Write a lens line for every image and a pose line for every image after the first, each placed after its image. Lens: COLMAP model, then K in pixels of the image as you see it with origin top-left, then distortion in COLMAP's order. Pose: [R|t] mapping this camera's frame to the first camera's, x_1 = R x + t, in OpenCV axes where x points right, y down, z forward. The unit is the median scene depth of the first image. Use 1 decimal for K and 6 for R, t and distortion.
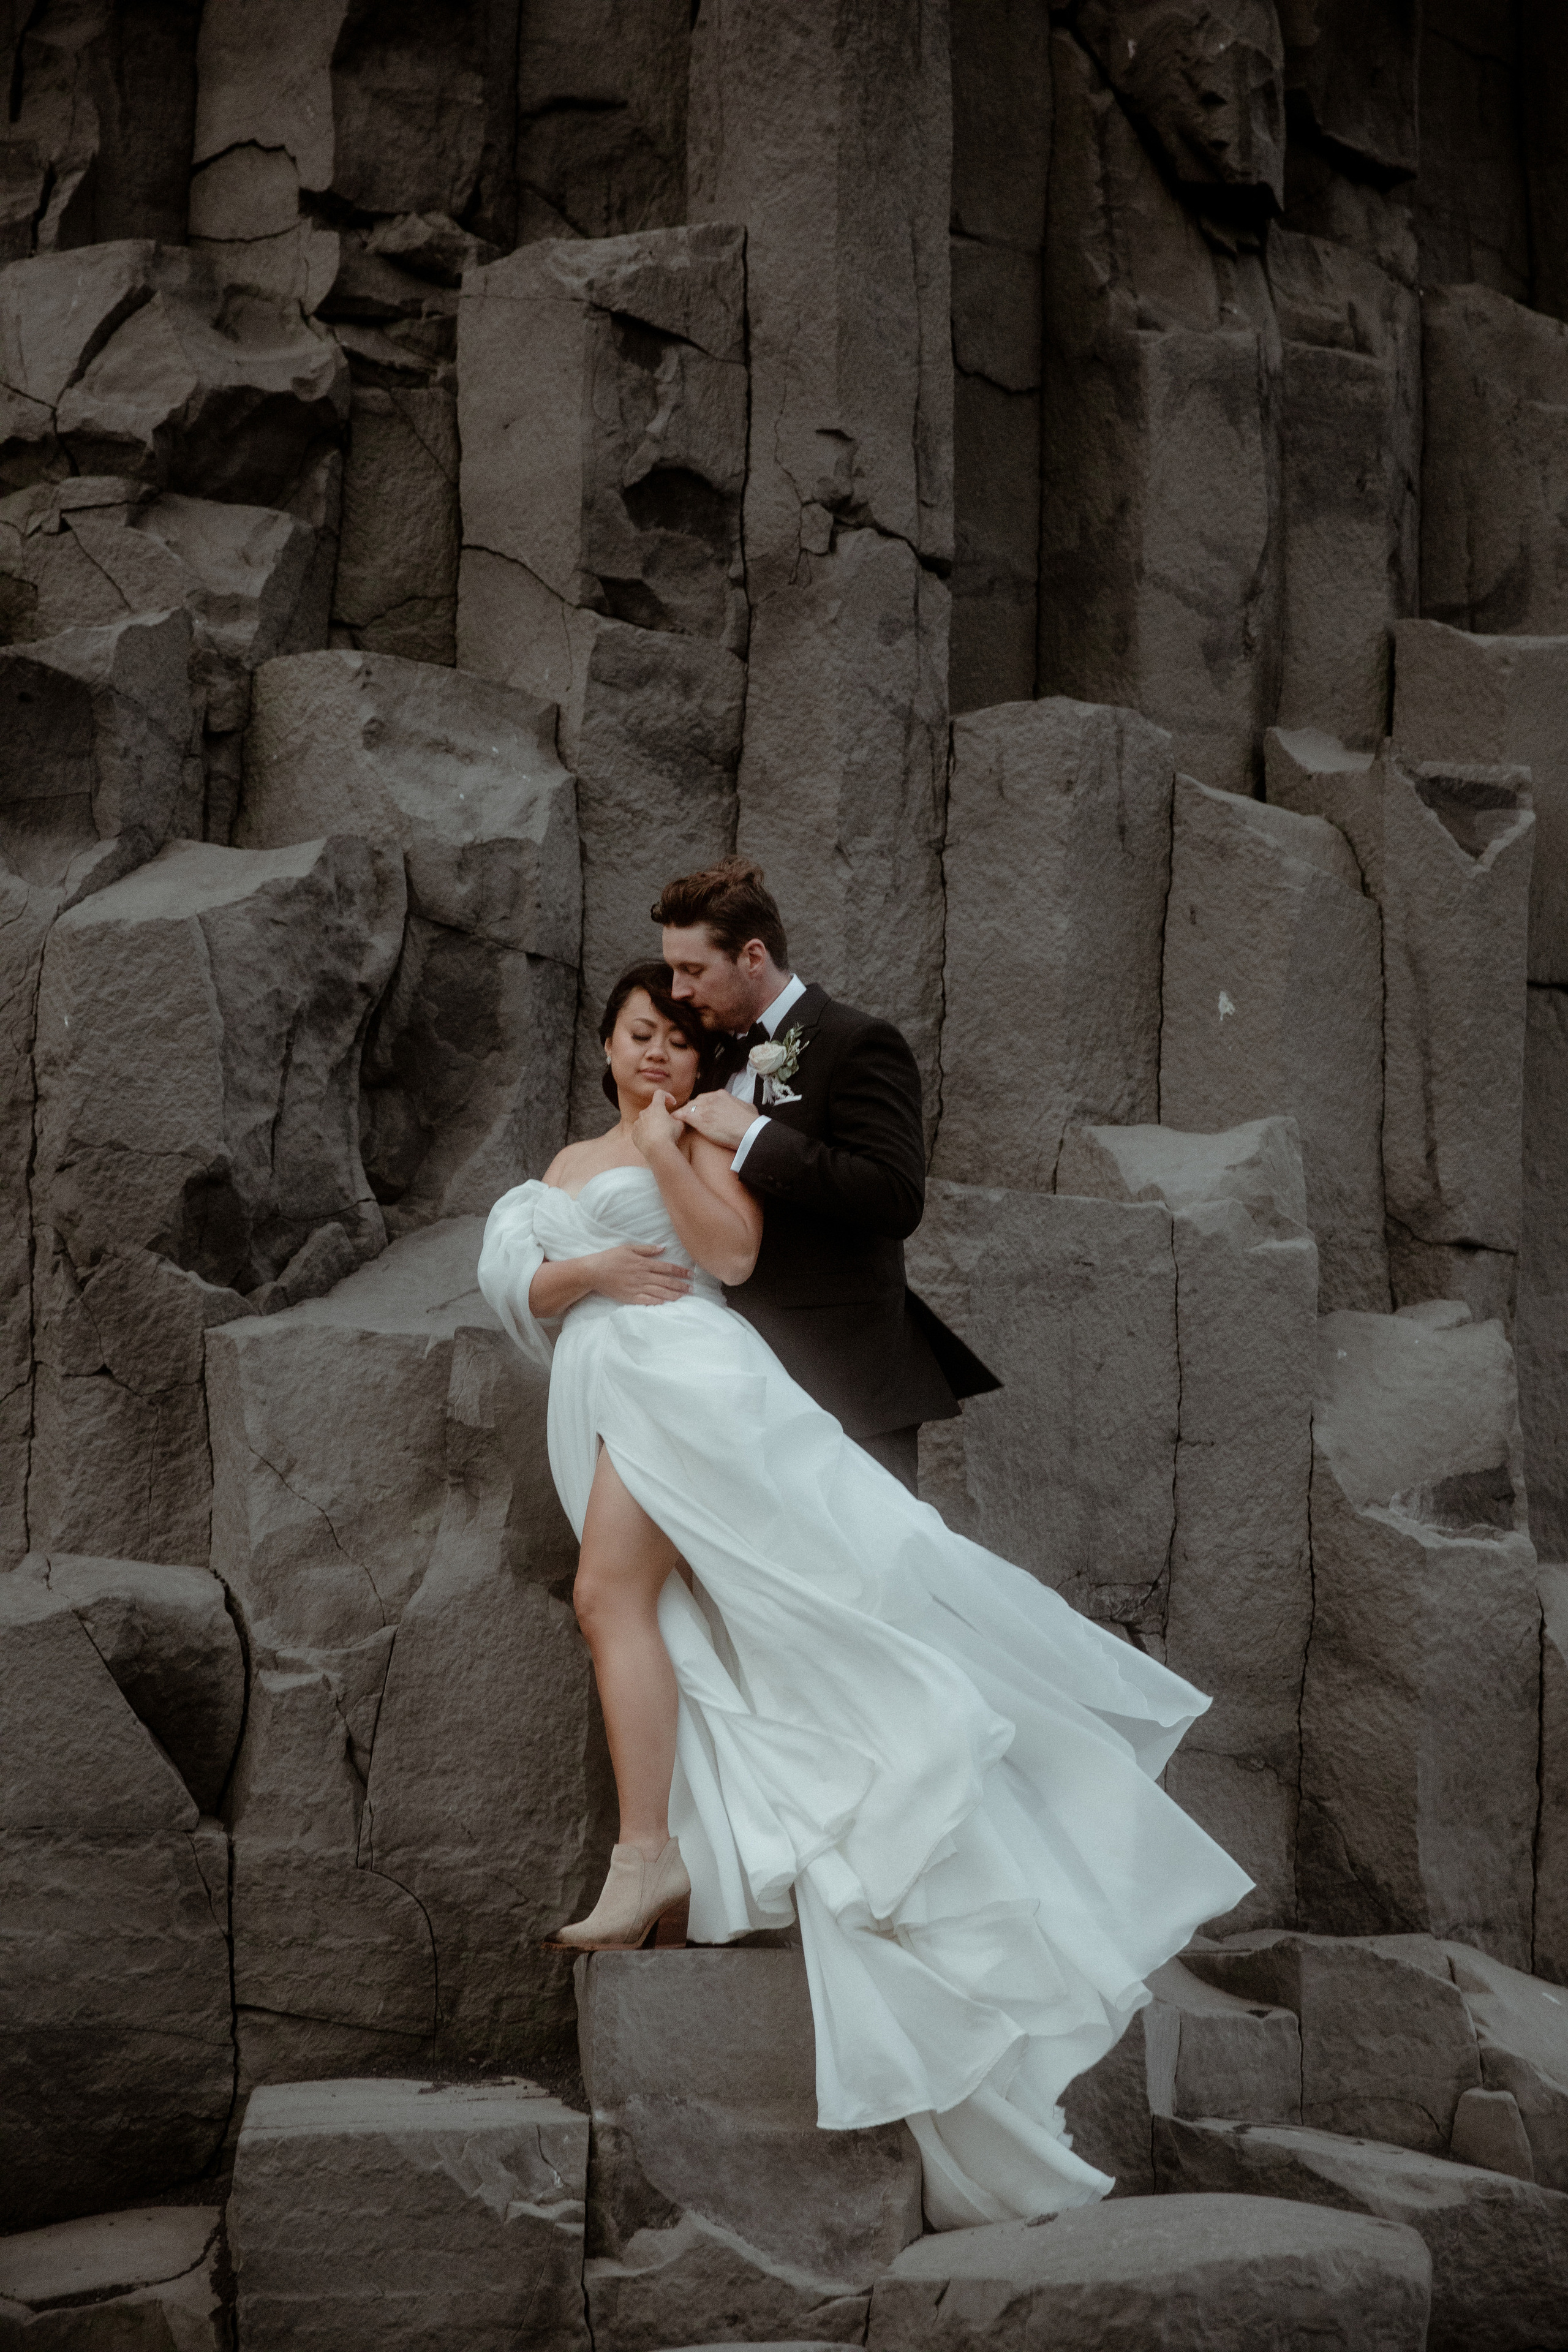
lens RADIAL K [[3479.3, 0, 787.6], [0, 3479.3, 1179.3], [0, 0, 1]] dist [0.099542, 0.111833]
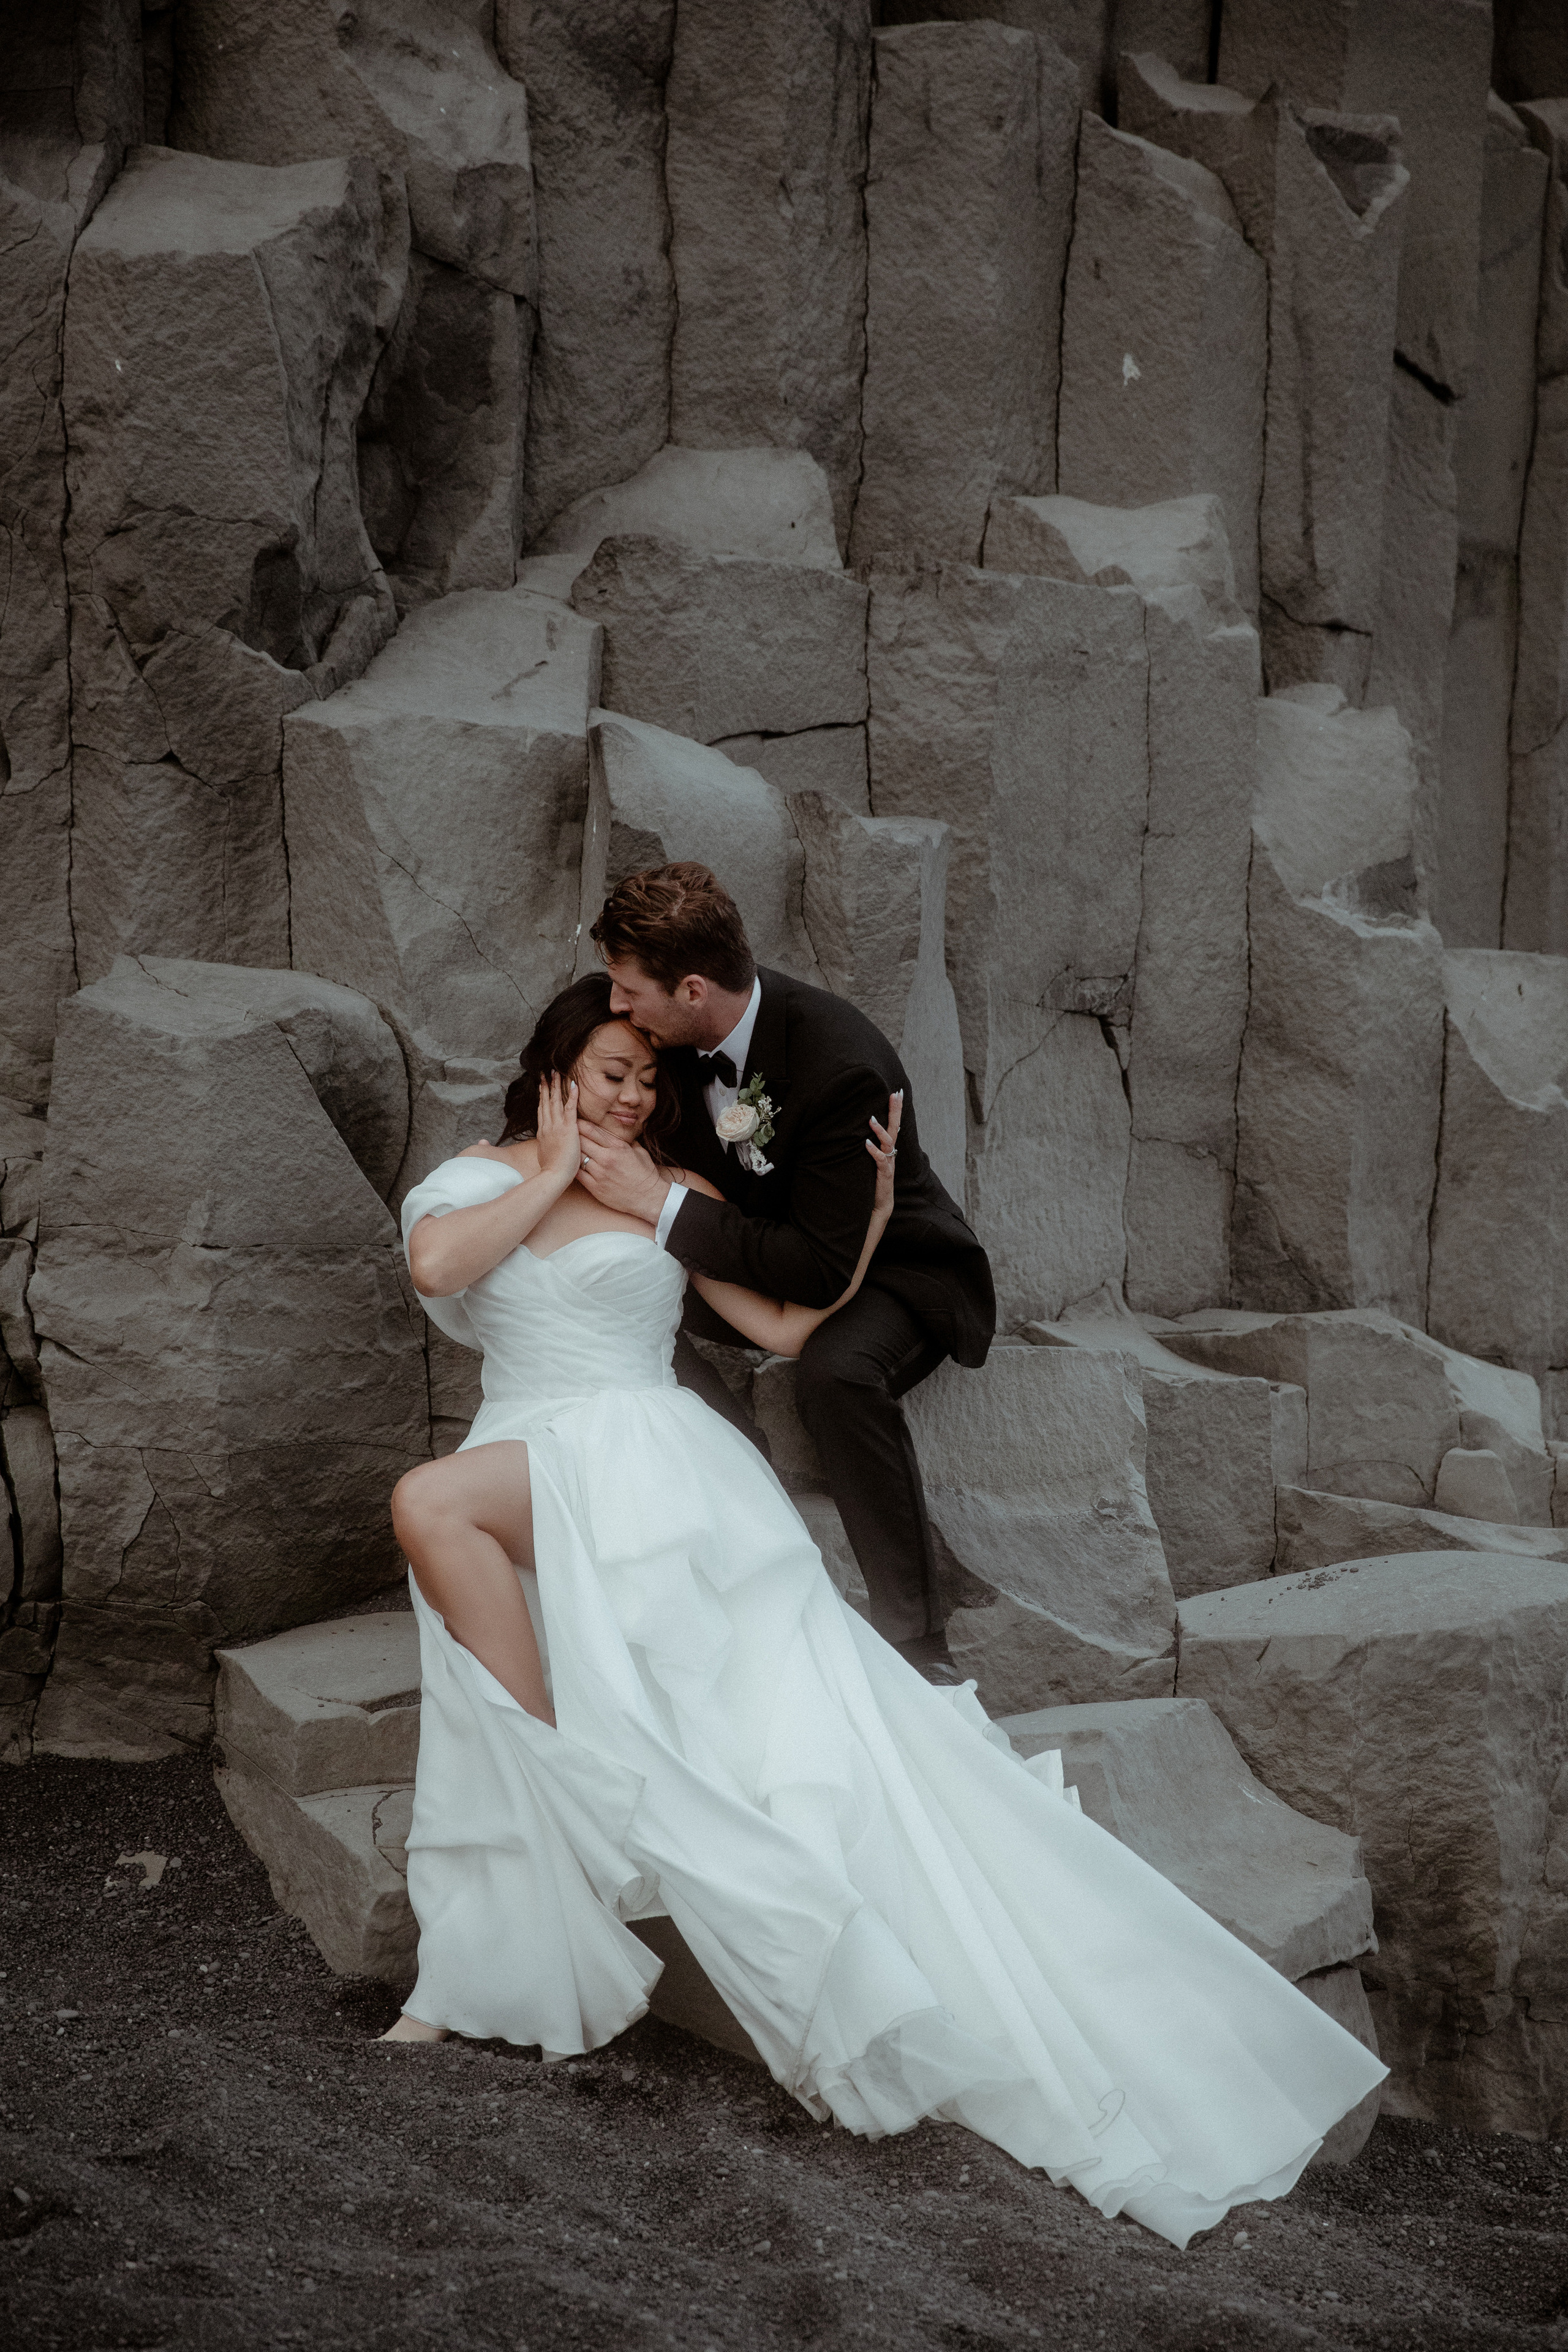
lens RADIAL K [[4135.4, 0, 784.0], [0, 4135.4, 1176.0], [0, 0, 1]] dist [0.155913, 0.114789]
pose [[0.952874, -0.019469, 0.302740, -0.348888], [-0.036087, 0.983578, 0.176838, -0.034036], [-0.301212, -0.179429, 0.936524, -0.090289]]
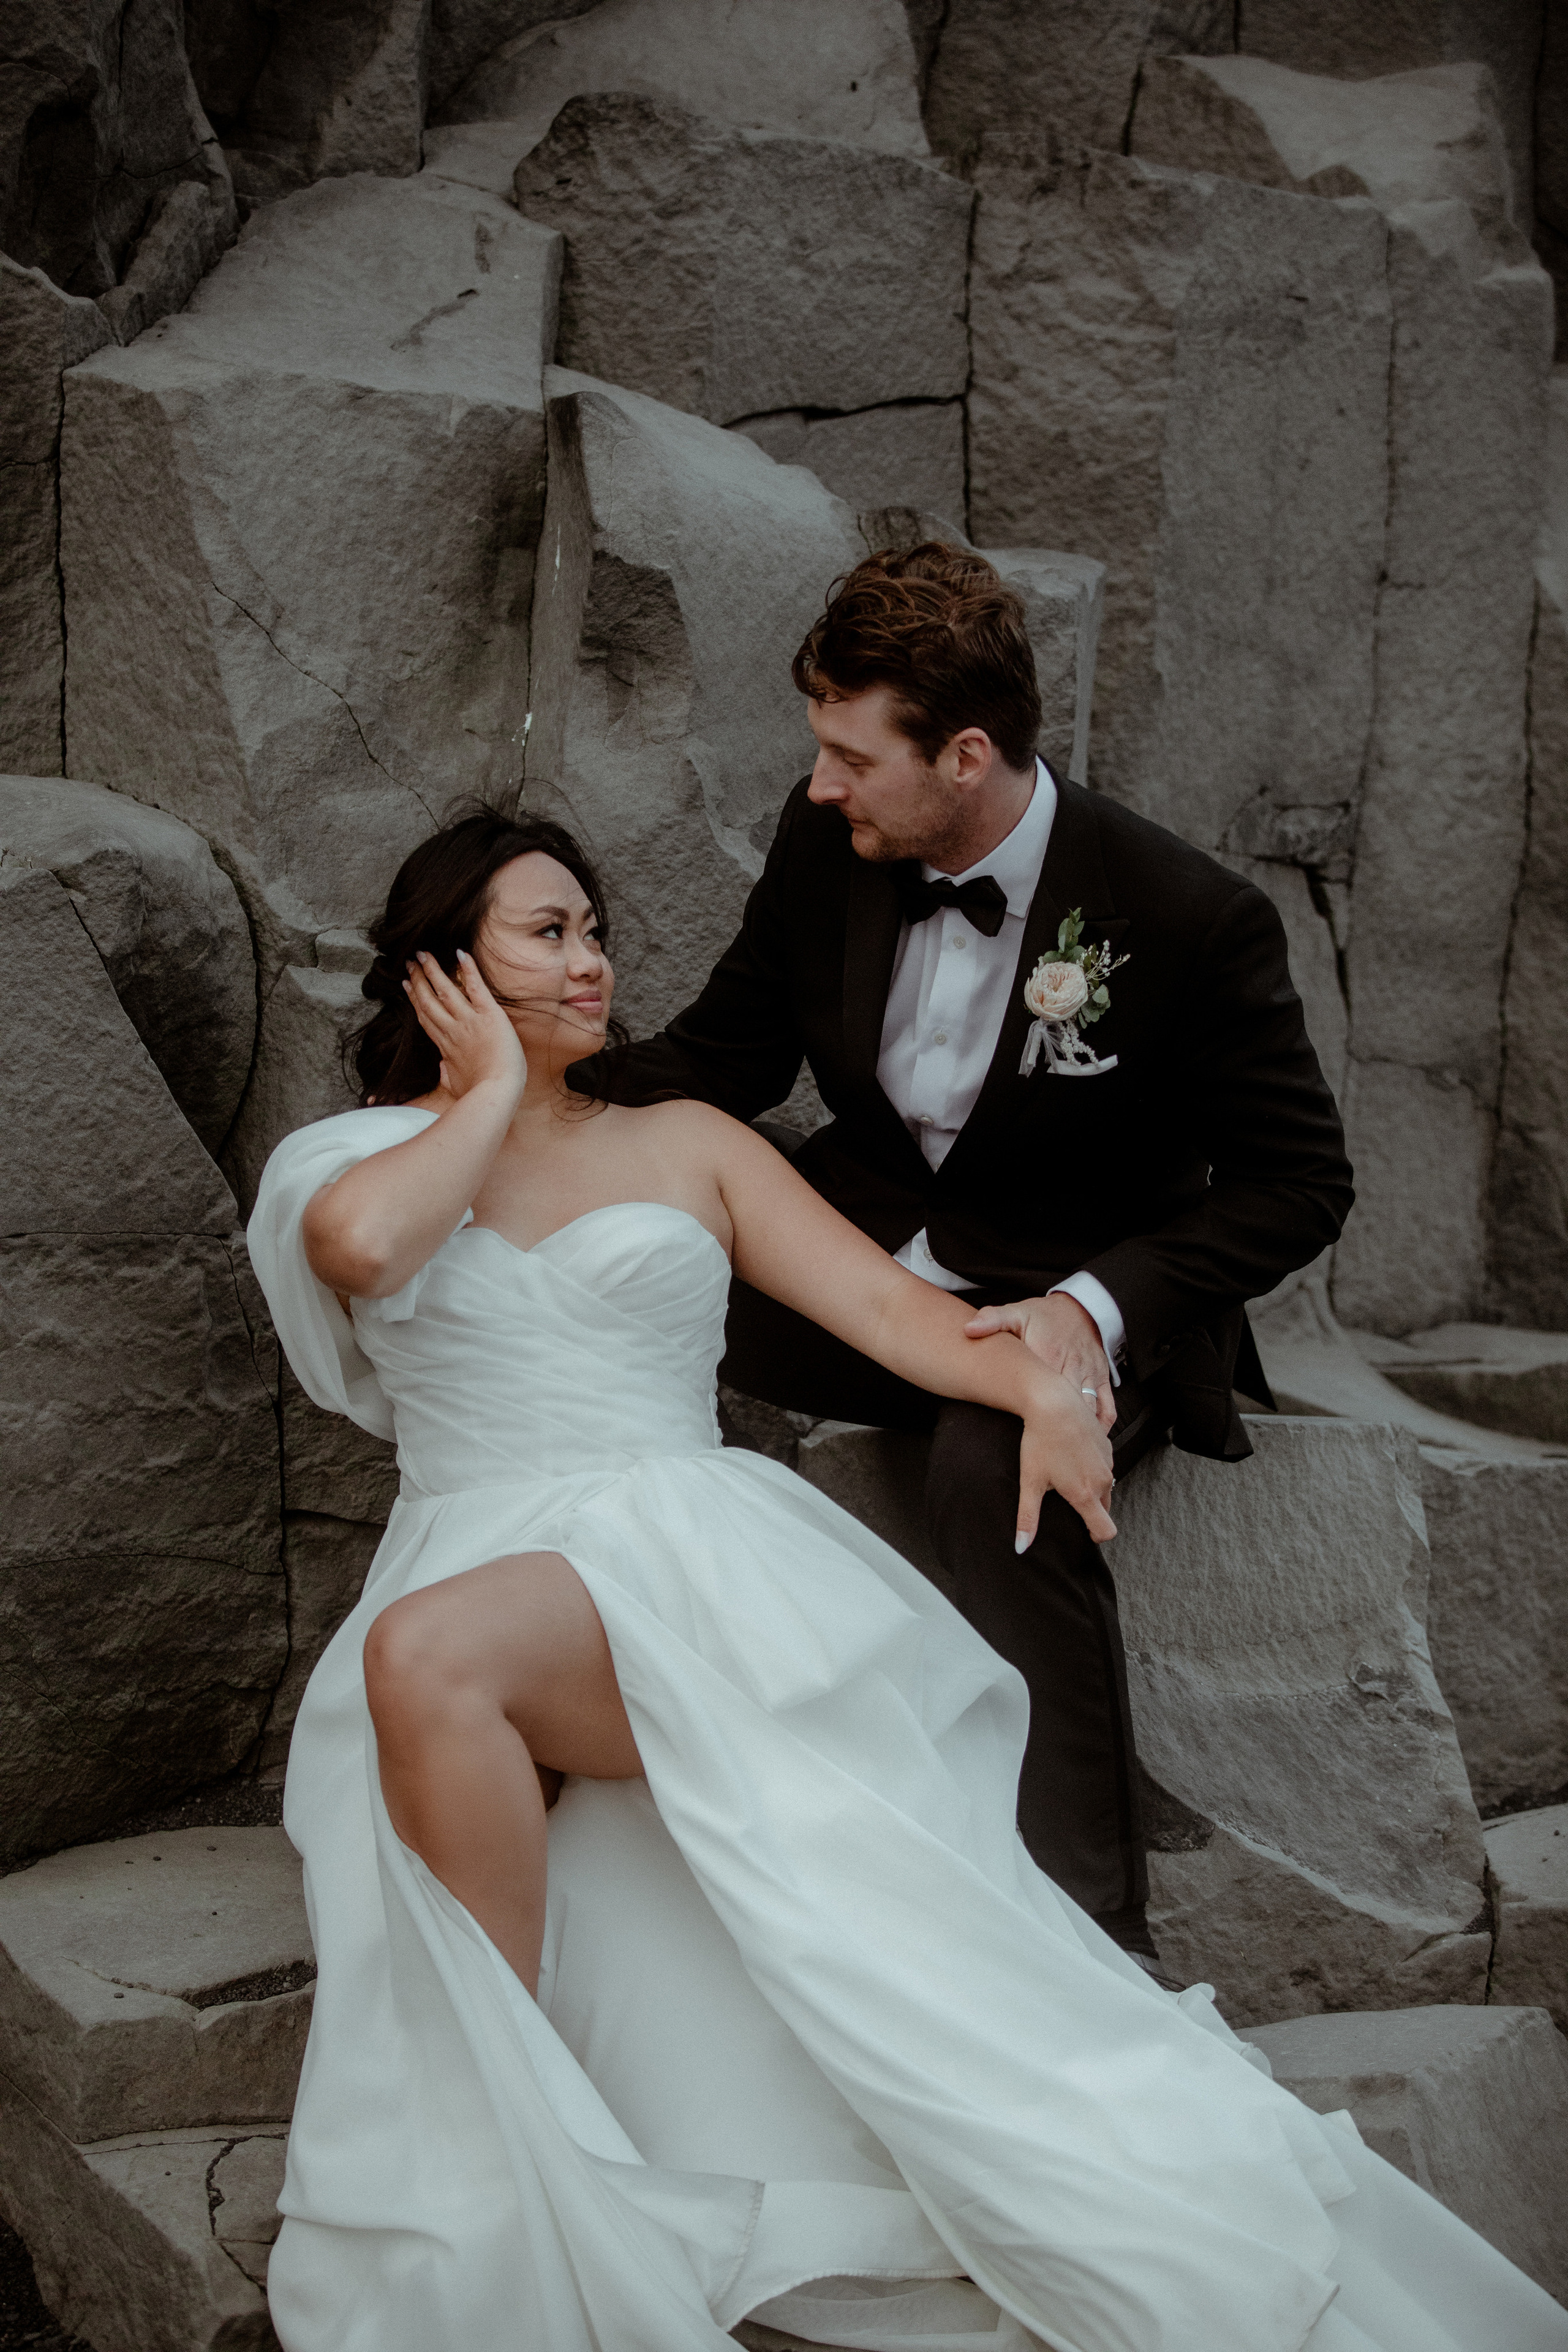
lens RADIAL K [[5665.1, 0, 681.4], [0, 5665.1, 1175.1], [0, 0, 1]] dist [-0.203659, 0.323910]
pose [[0.947055, -0.007846, 0.320976, -0.342737], [-0.062597, 0.976006, 0.208552, -0.025593], [-0.314911, -0.217603, 0.923840, 0.071778]]
